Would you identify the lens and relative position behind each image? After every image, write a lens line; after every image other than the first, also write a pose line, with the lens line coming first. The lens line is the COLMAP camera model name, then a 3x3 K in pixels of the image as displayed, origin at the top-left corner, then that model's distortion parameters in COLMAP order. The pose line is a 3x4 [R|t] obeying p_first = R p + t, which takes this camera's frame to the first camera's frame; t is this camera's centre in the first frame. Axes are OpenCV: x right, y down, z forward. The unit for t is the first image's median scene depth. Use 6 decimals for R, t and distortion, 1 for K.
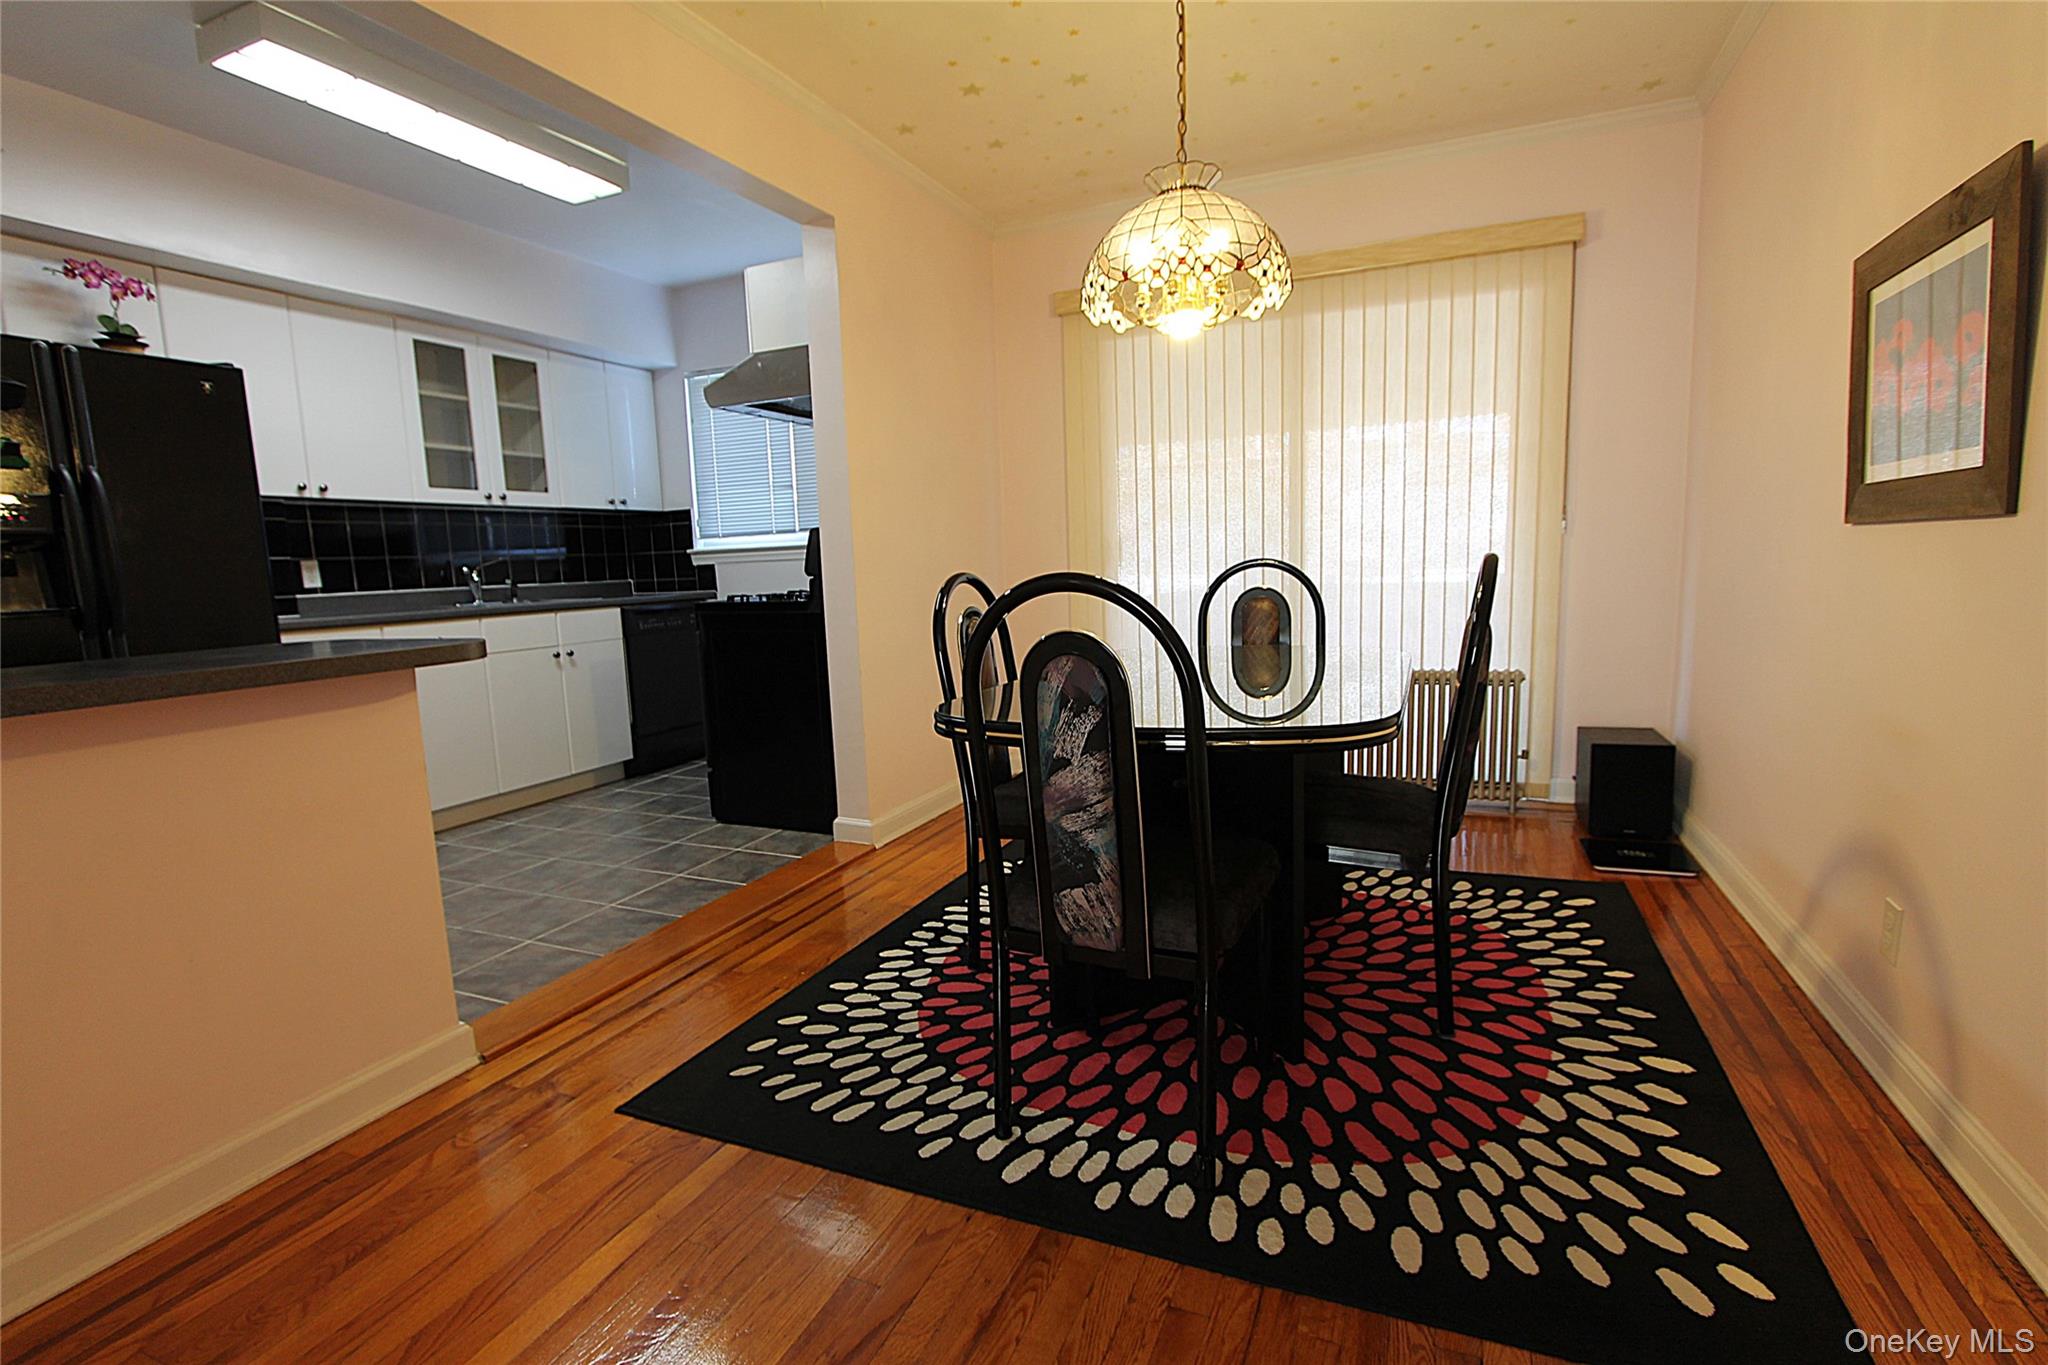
lens RADIAL K [[950.5, 0, 1013.8], [0, 950.5, 691.2], [0, 0, 1]] dist [-0.017445, -0.000288]
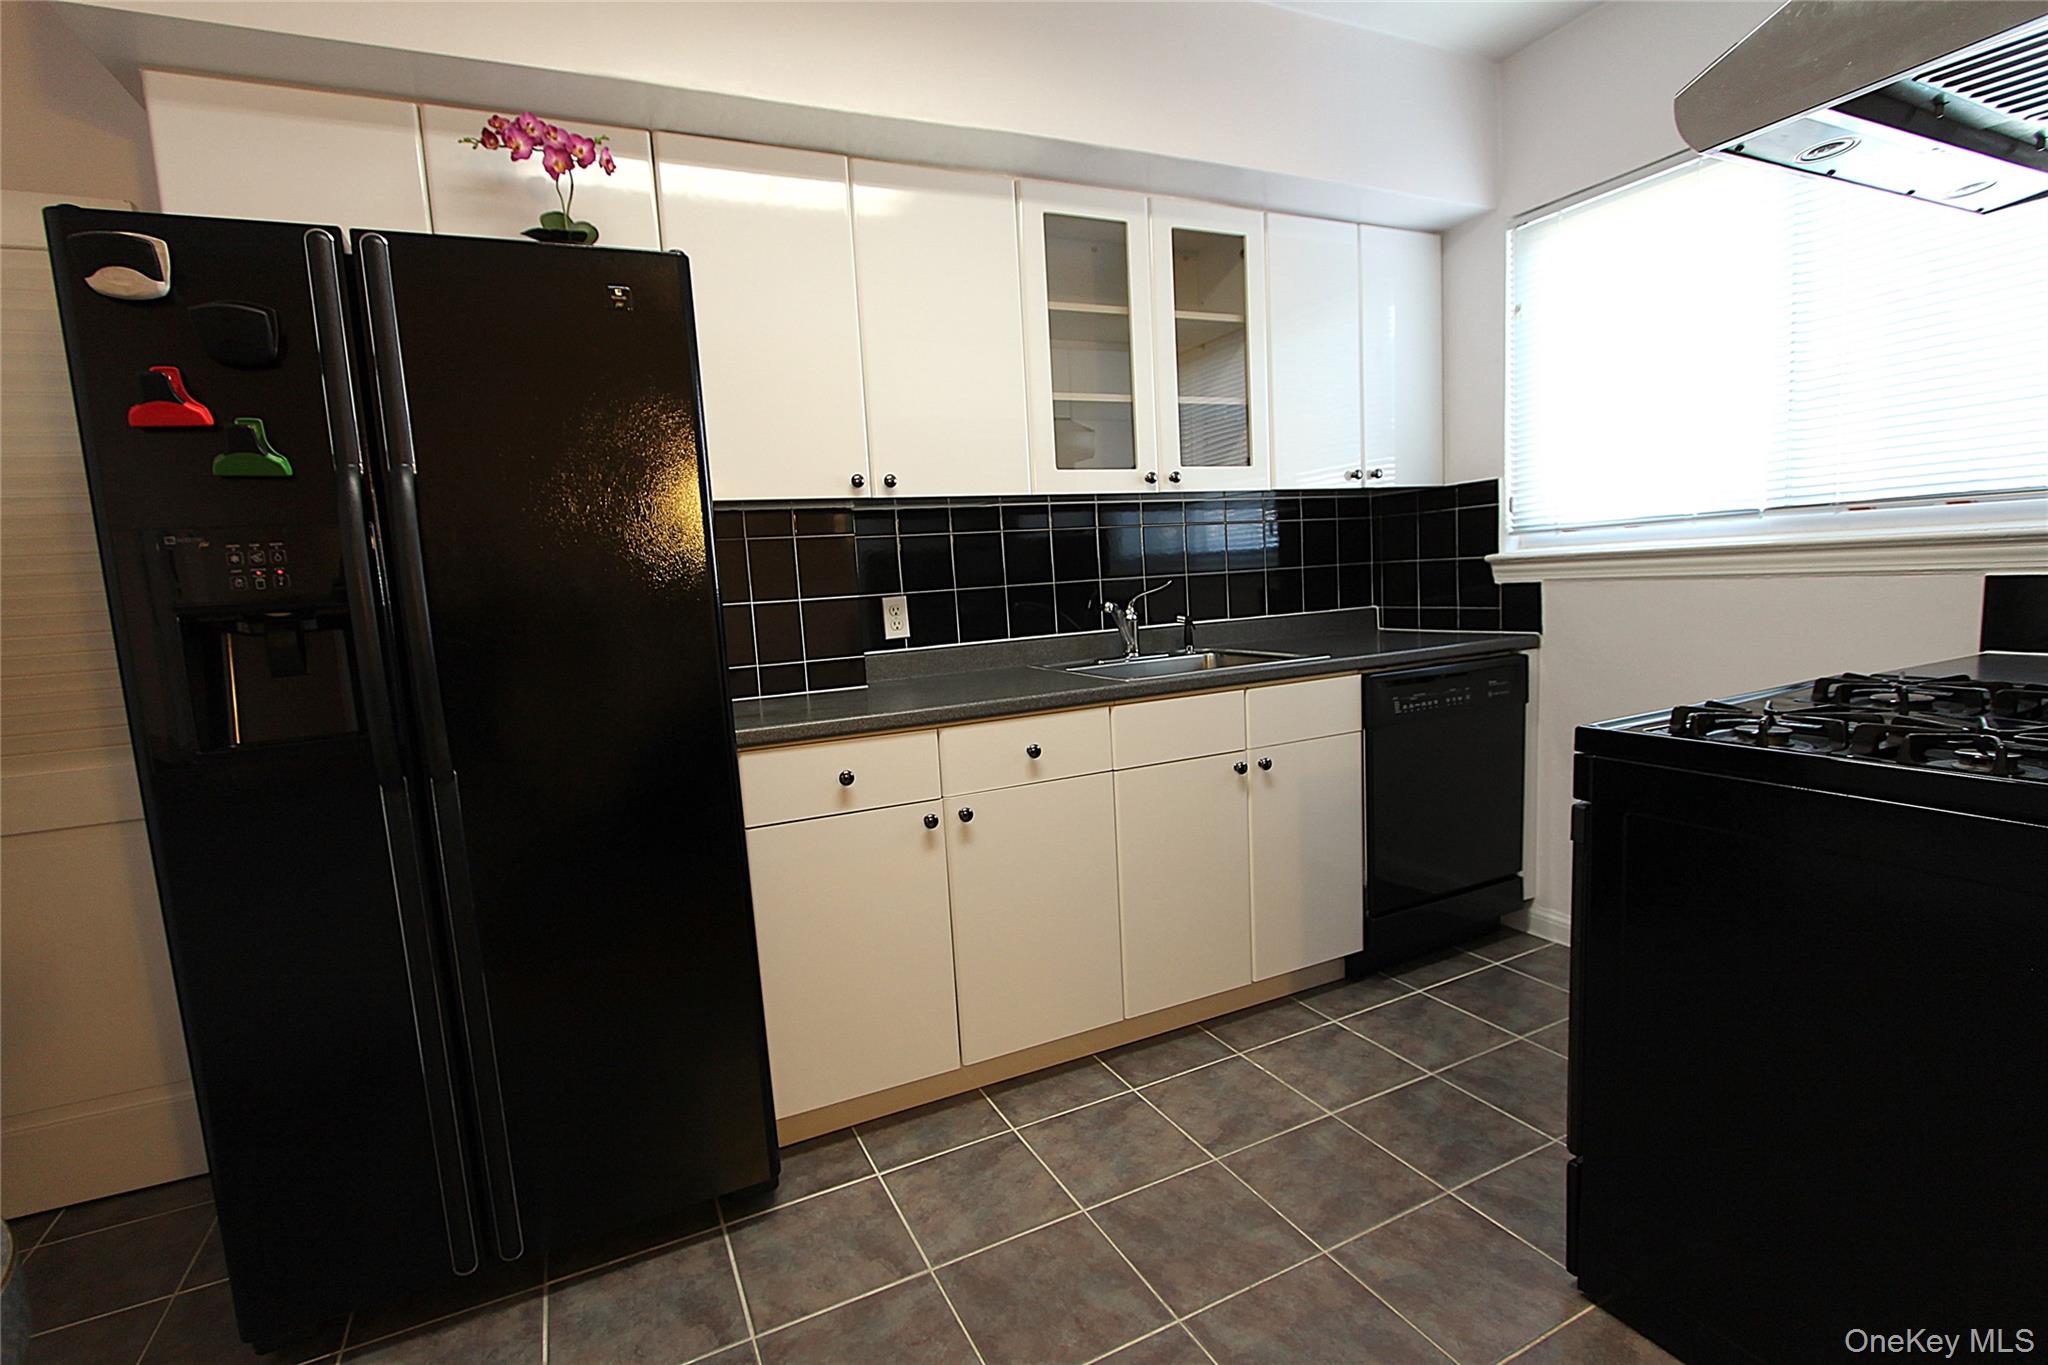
lens RADIAL K [[950.5, 0, 1028.1], [0, 950.5, 696.0], [0, 0, 1]] dist [-0.017445, -0.000288]
pose [[0.760516, 0.073982, -0.645090, -0.262414], [-0.057253, 0.997259, 0.046872, -0.110288], [0.646790, 0.001286, 0.762667, 0.583144]]
